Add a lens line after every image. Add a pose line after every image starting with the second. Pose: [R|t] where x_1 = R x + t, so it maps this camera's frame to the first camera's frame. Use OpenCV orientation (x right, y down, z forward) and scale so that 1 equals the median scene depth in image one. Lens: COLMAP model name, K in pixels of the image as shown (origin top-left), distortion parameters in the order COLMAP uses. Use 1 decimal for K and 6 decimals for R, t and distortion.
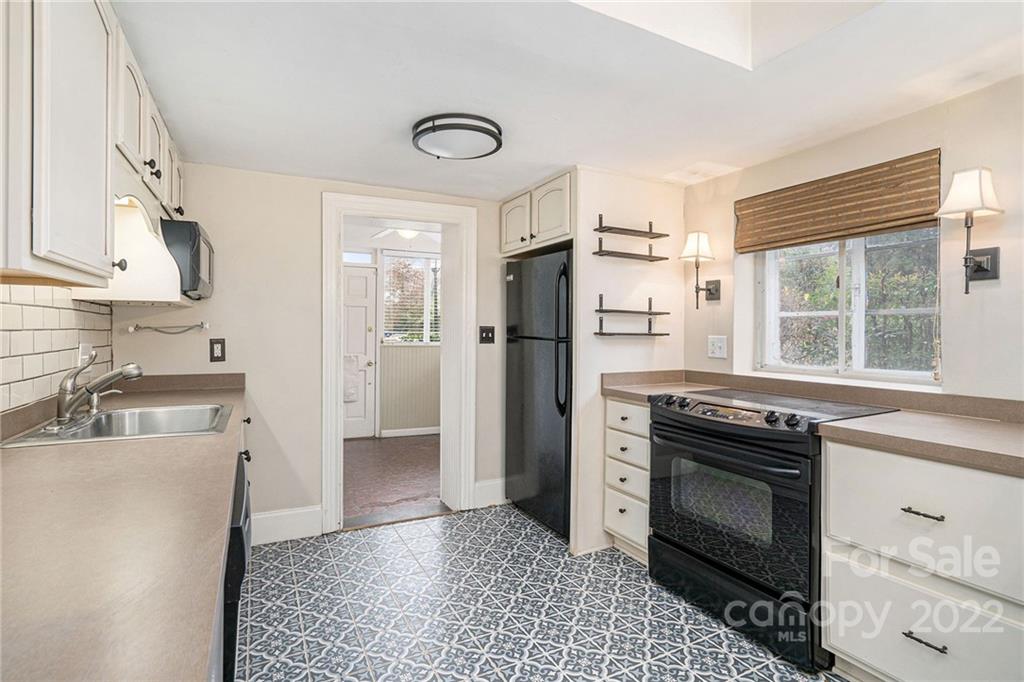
lens RADIAL K [[500.8, 0, 506.9], [0, 500.8, 335.9], [0, 0, 1]] dist [-0.016653, 0.001492]
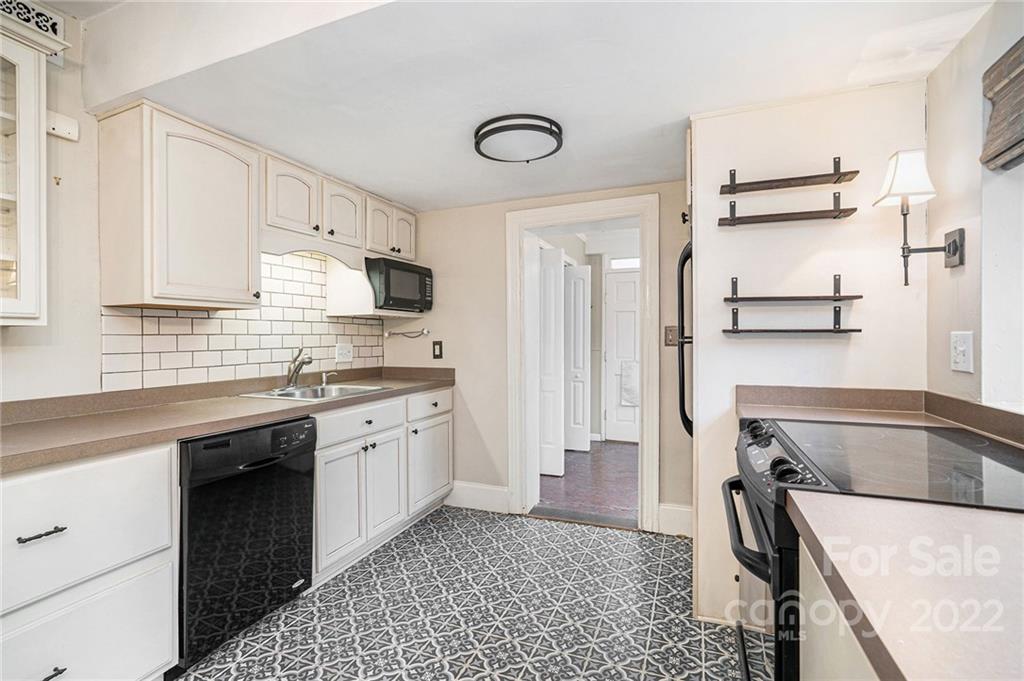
lens RADIAL K [[484.2, 0, 500.6], [0, 484.2, 342.0], [0, 0, 1]] dist [-0.060003, 0.038034]
pose [[0.651397, -0.004910, -0.758721, 0.490228], [0.001000, 0.999984, -0.005612, 0.014753], [0.758736, 0.002898, 0.651392, 0.284763]]
